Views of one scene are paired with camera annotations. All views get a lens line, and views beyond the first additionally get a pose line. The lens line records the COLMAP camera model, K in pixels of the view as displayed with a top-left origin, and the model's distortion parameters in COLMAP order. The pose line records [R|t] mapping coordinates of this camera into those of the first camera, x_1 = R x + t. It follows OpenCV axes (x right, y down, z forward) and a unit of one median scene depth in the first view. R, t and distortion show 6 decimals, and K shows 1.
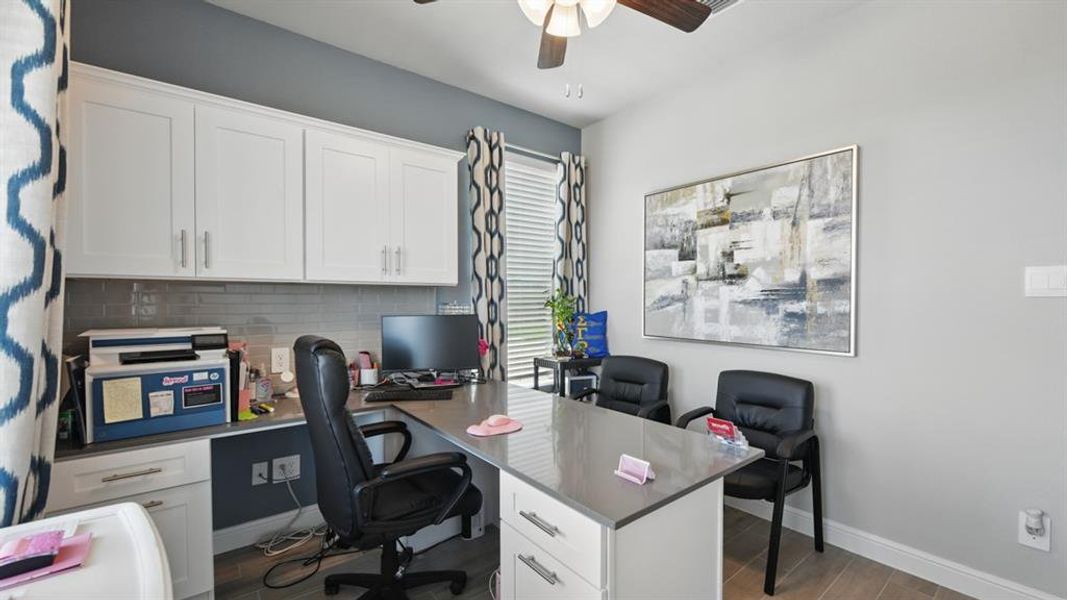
lens RADIAL K [[428.9, 0, 538.7], [0, 428.9, 297.9], [0, 0, 1]] dist [-0.008989, -0.000003]
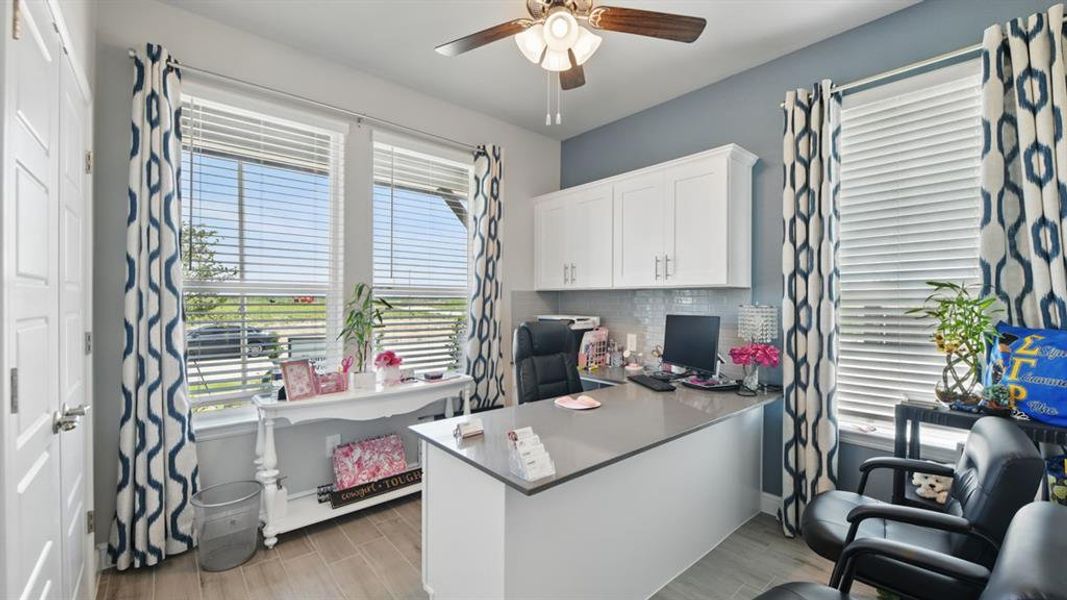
lens RADIAL K [[428.9, 0, 538.7], [0, 428.9, 297.9], [0, 0, 1]] dist [-0.008989, -0.000003]
pose [[0.050415, -0.006030, -0.998710, 0.589460], [0.001464, 0.999981, -0.005964, 0.001307], [0.998727, -0.001162, 0.050423, 0.427398]]
